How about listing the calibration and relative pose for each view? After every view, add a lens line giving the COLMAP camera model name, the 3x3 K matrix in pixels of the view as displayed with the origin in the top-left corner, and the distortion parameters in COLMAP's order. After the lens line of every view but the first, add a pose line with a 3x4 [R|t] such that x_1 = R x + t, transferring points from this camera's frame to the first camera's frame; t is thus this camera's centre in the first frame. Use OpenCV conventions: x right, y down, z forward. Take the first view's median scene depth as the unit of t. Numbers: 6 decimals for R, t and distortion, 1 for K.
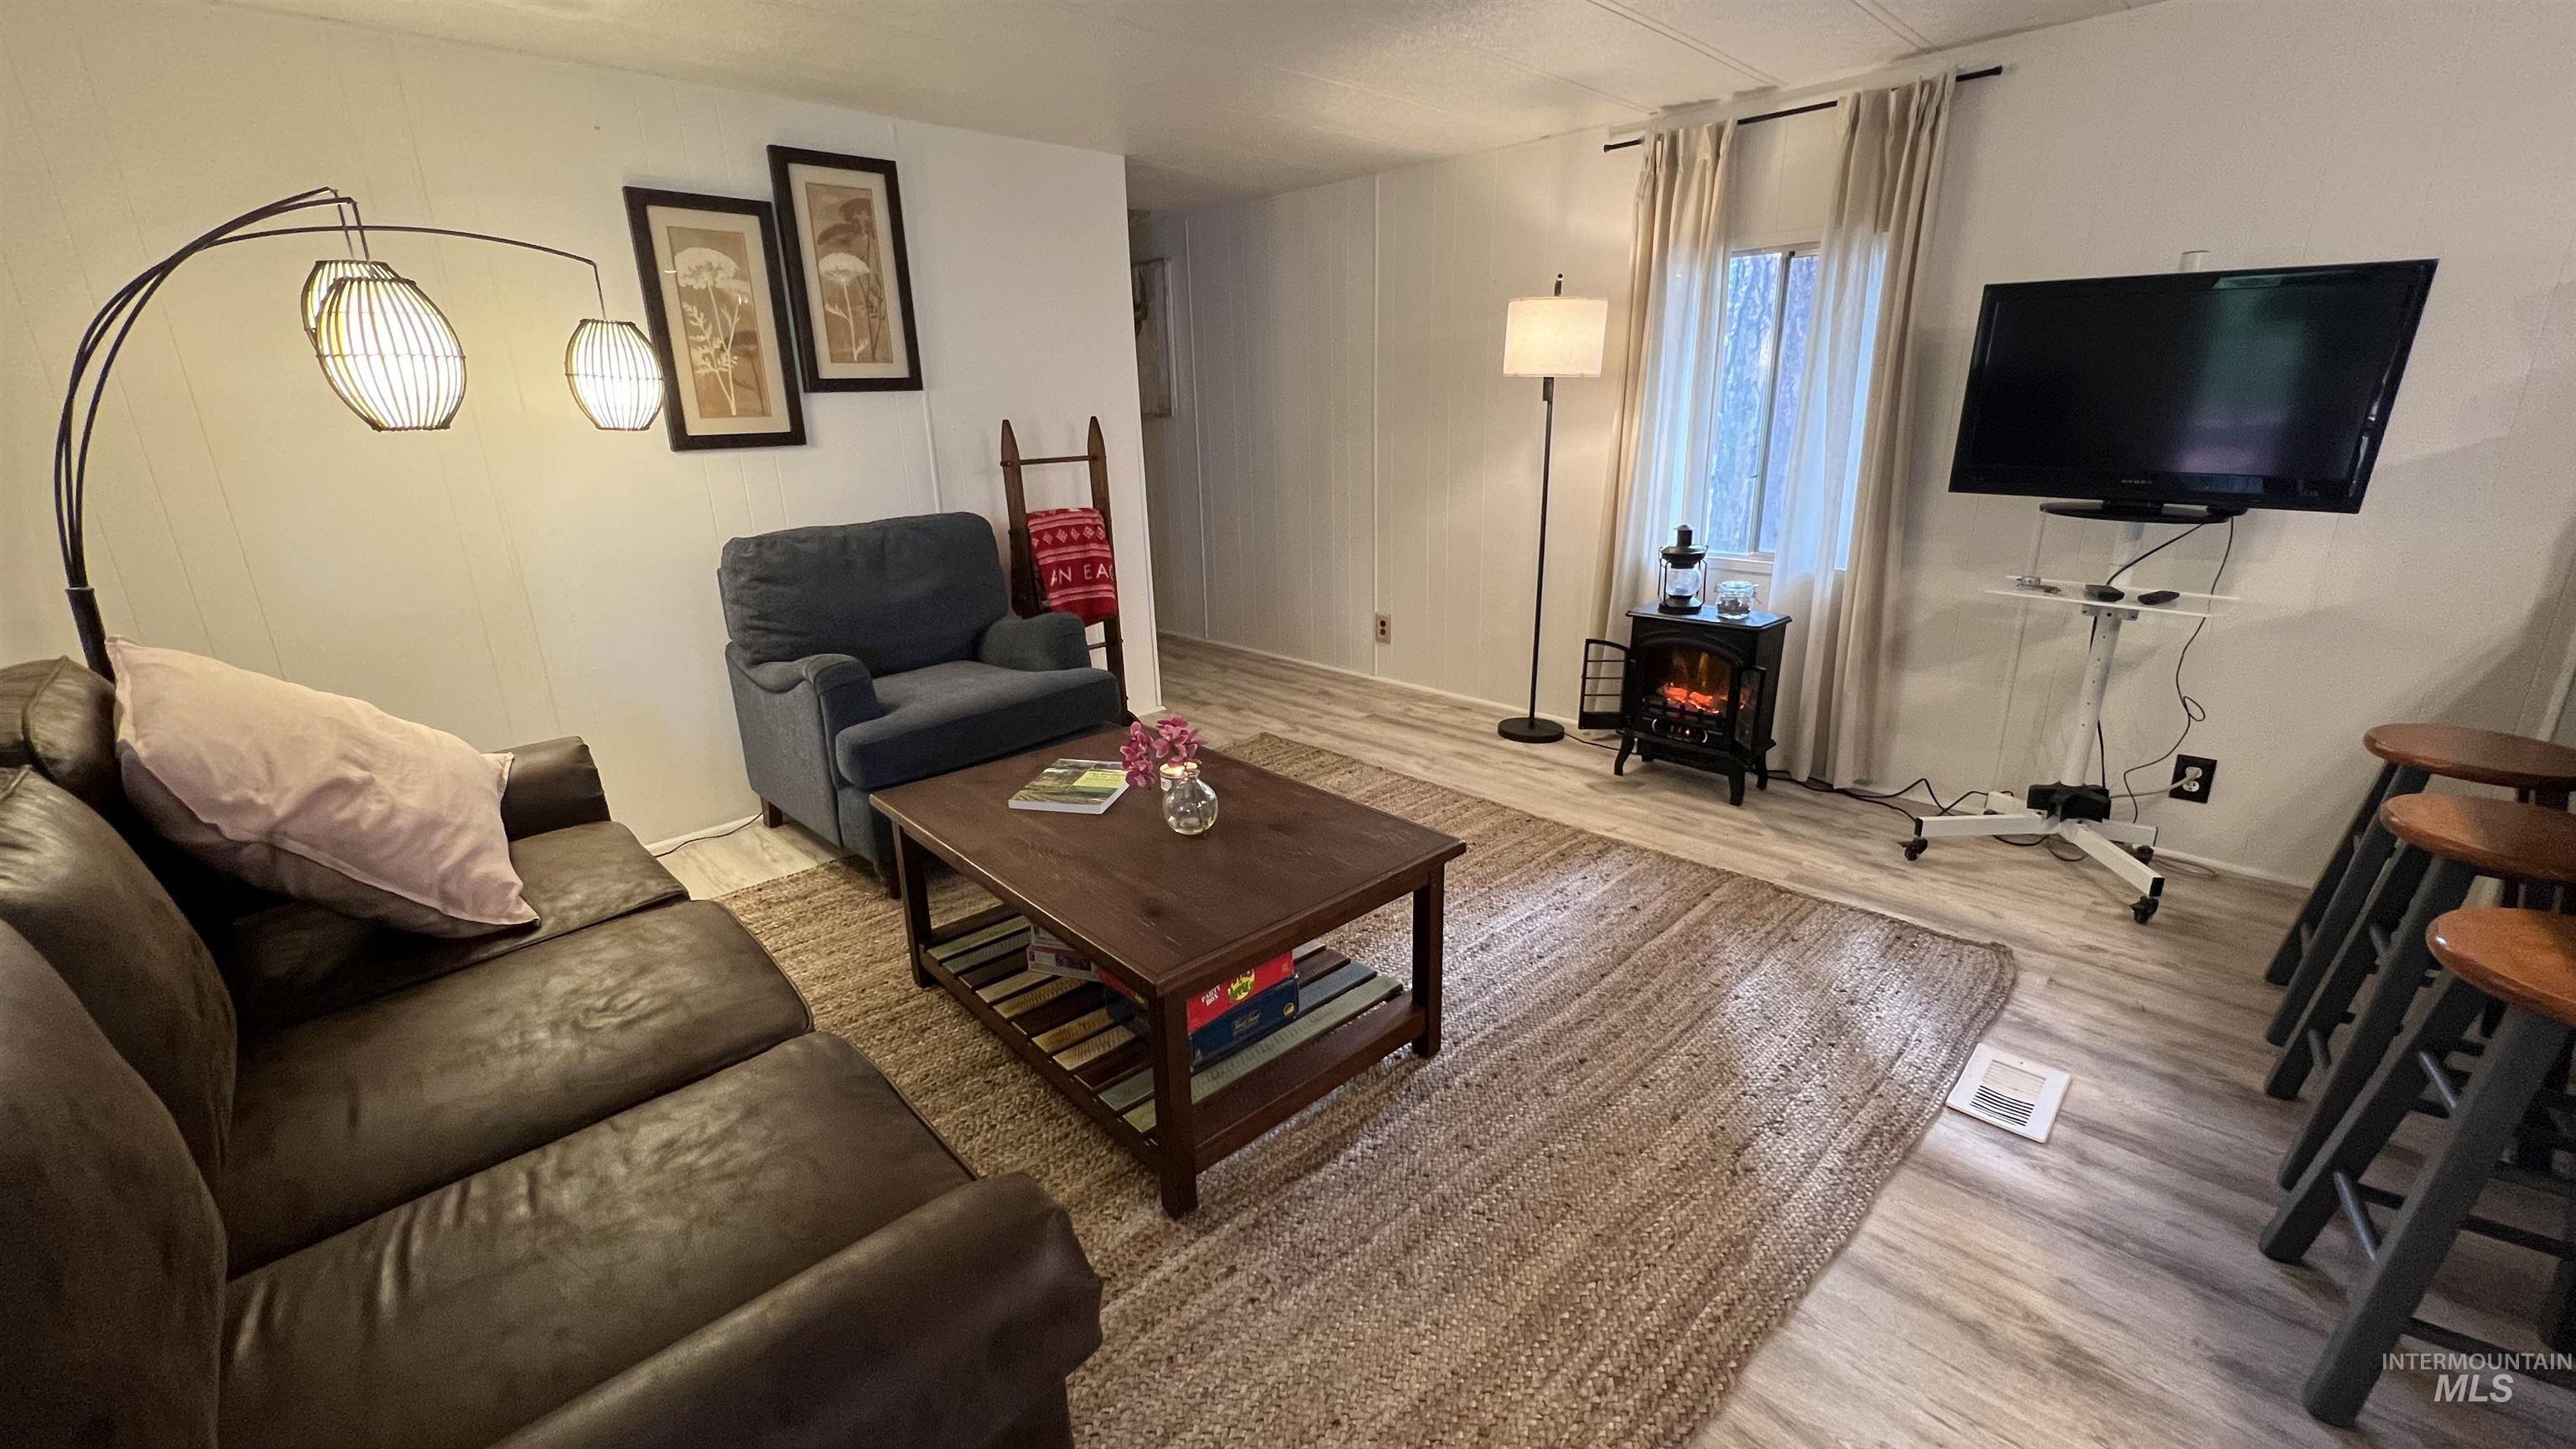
lens RADIAL K [[1030.5, 0, 1281.6], [0, 1030.5, 719.2], [0, 0, 1]] dist [-0.001757, 0.000128]
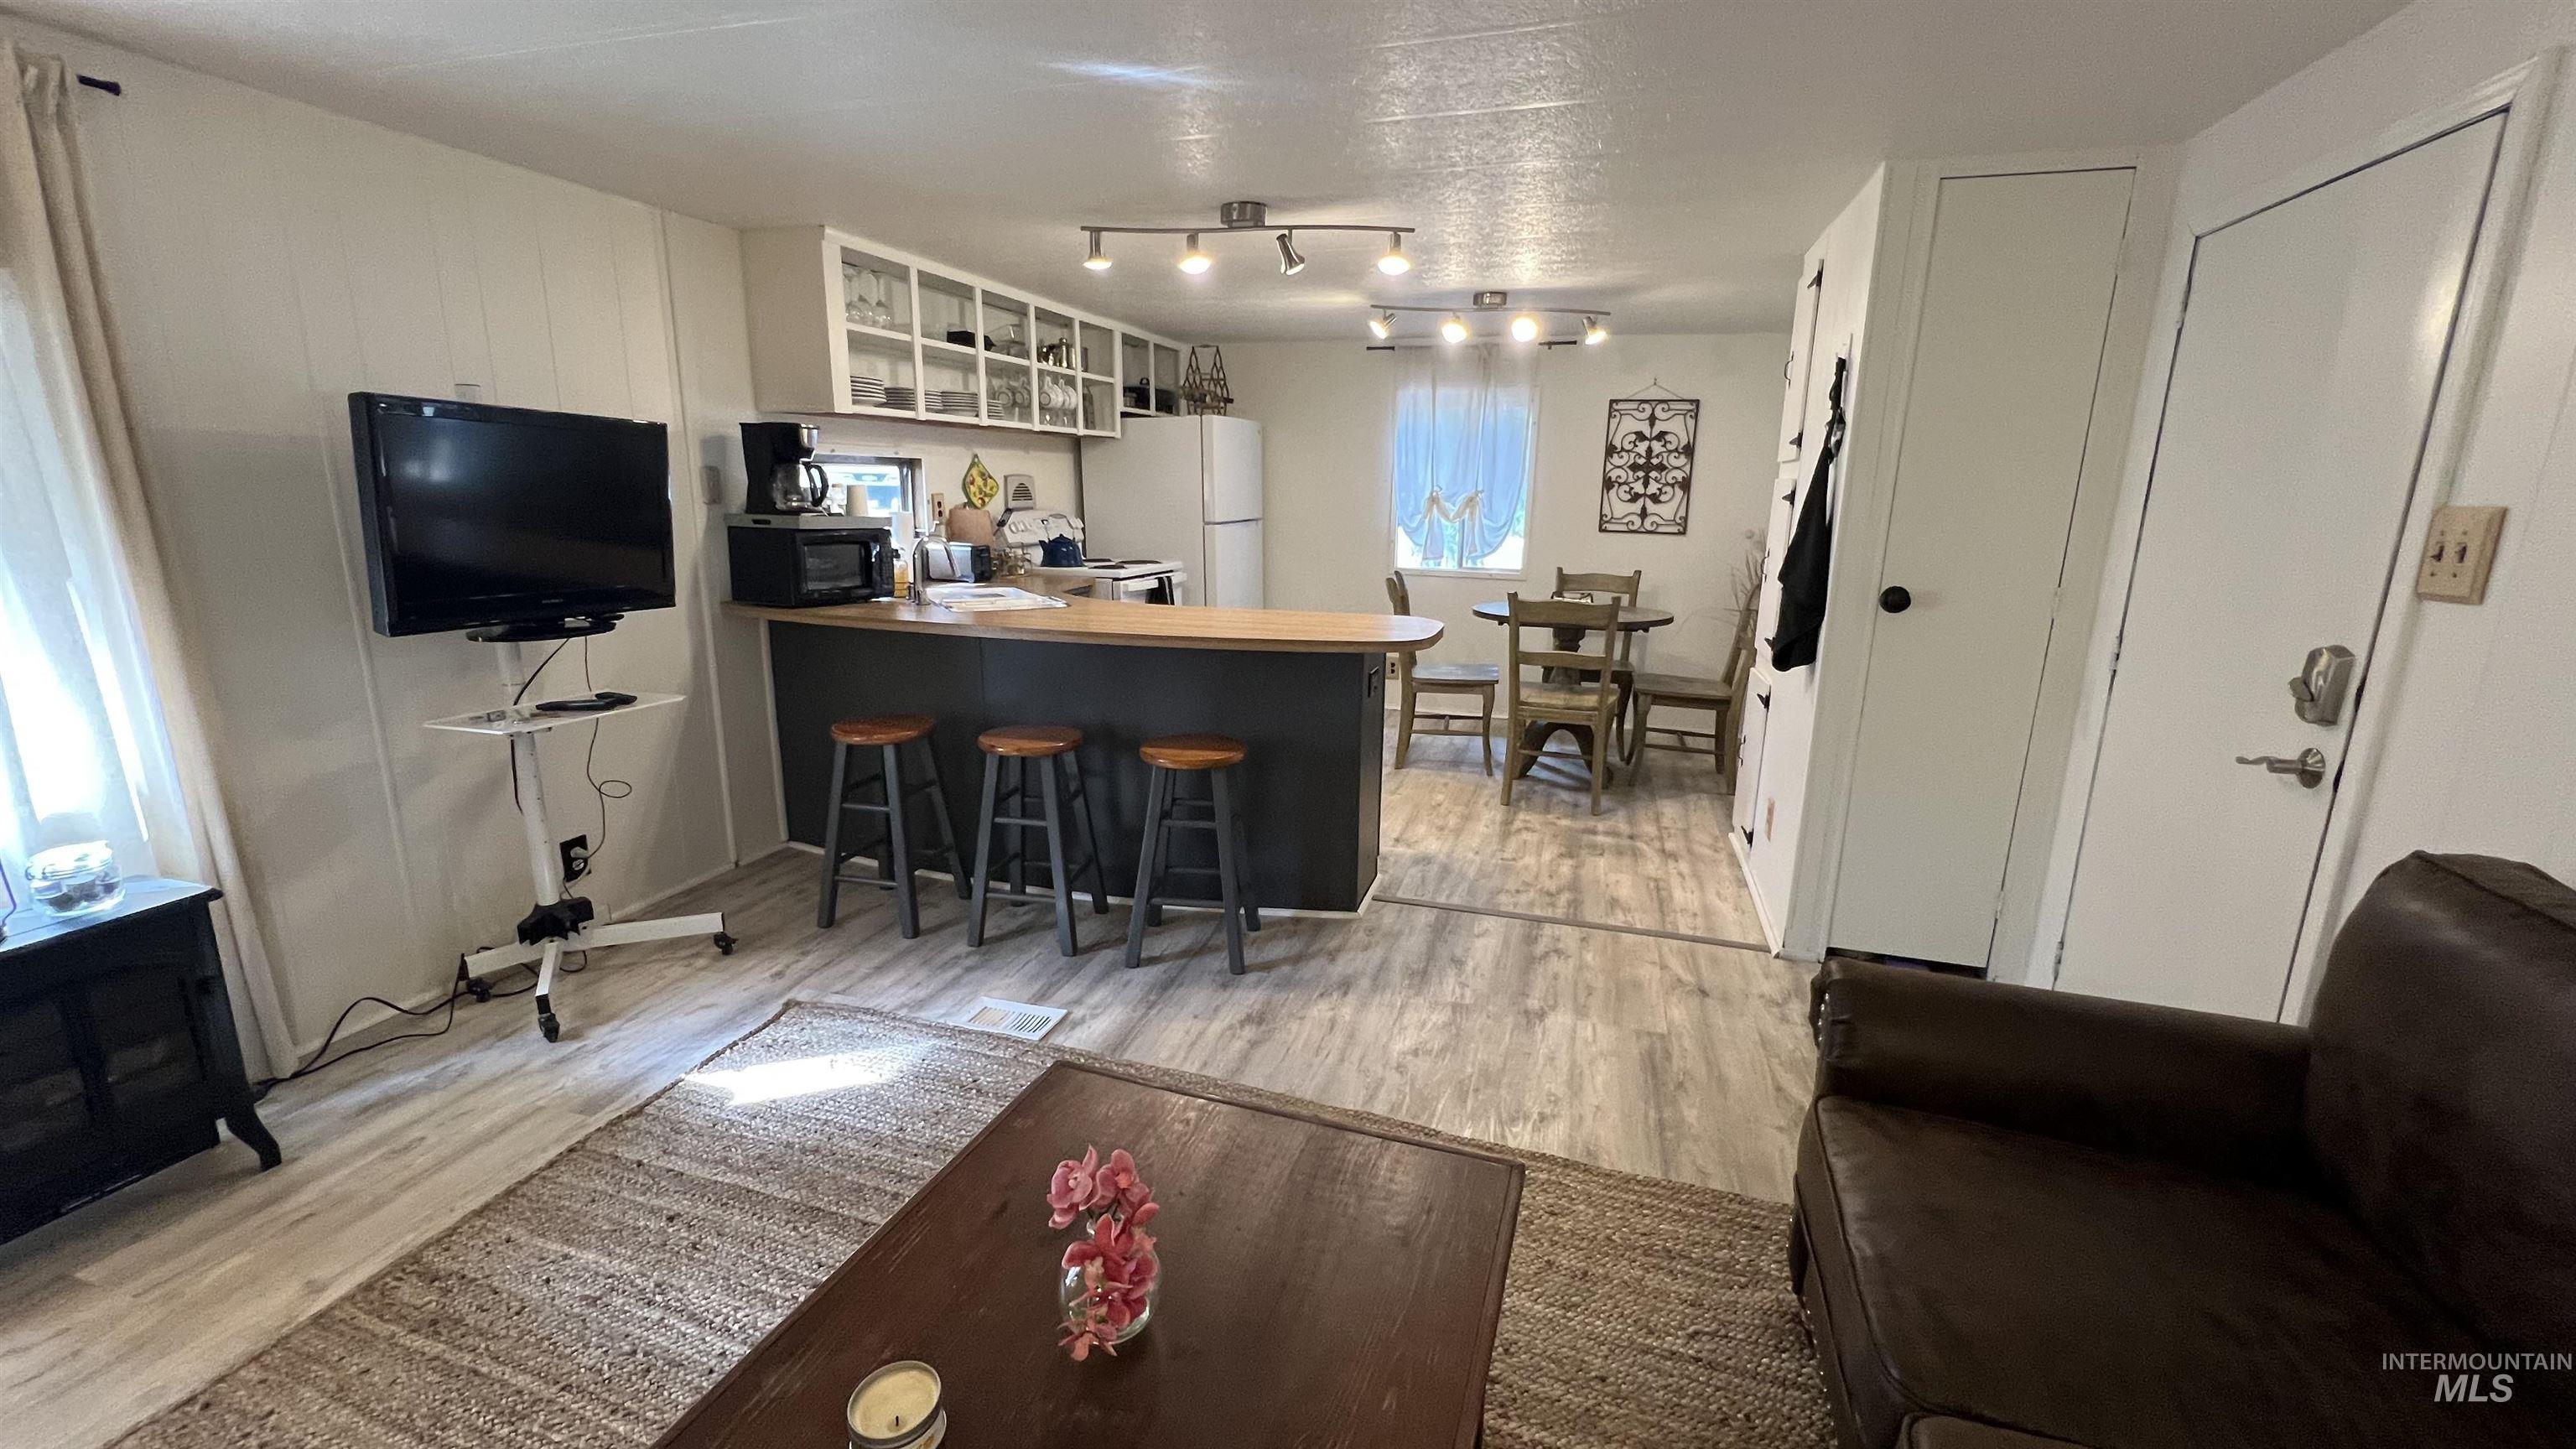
lens RADIAL K [[1029.6, 0, 1278.0], [0, 1029.6, 721.5], [0, 0, 1]] dist [-0.001464, -0.000206]
pose [[-0.474065, -0.179631, 0.861972, -0.366745], [0.258164, 0.907585, 0.331121, -0.230078], [-0.841792, 0.379503, -0.383879, 0.691057]]
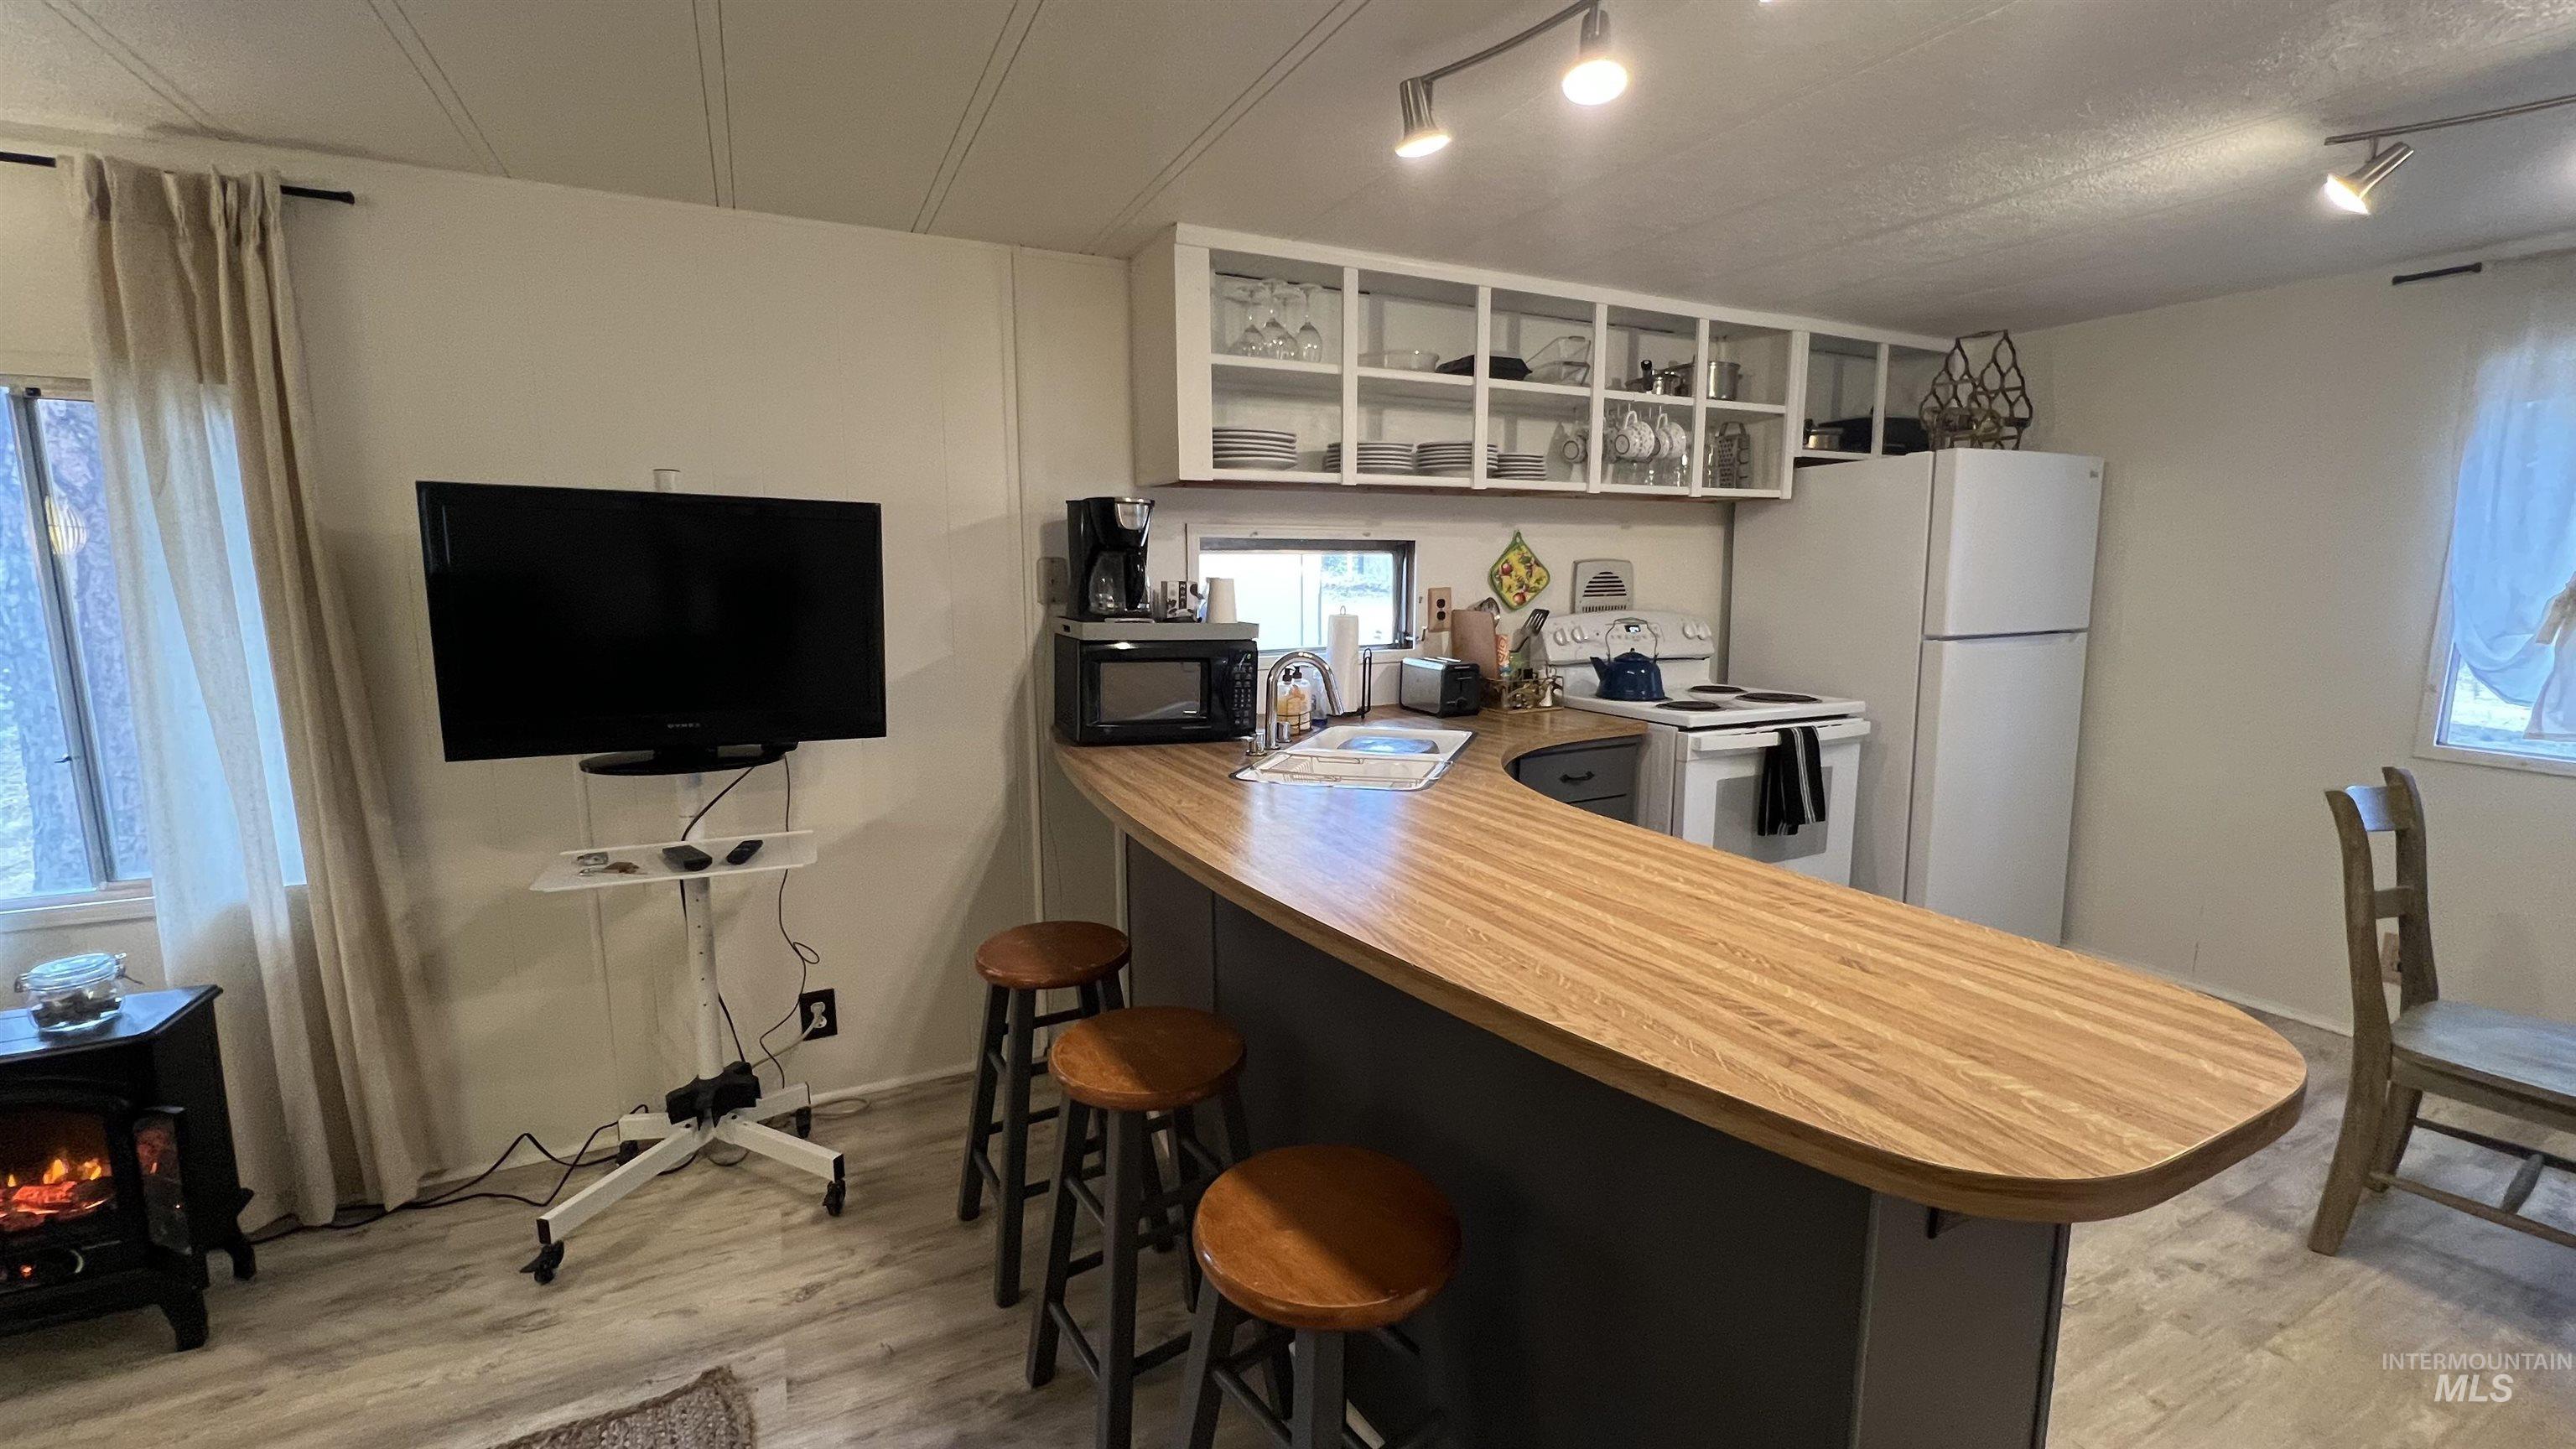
lens RADIAL K [[1029.3, 0, 1281.9], [0, 1029.3, 719.8], [0, 0, 1]] dist [-0.001407, 0.000249]
pose [[0.306793, -0.116971, 0.944561, 0.154012], [0.274234, 0.961196, 0.029959, -0.105238], [-0.911413, 0.249840, 0.326966, 0.229709]]
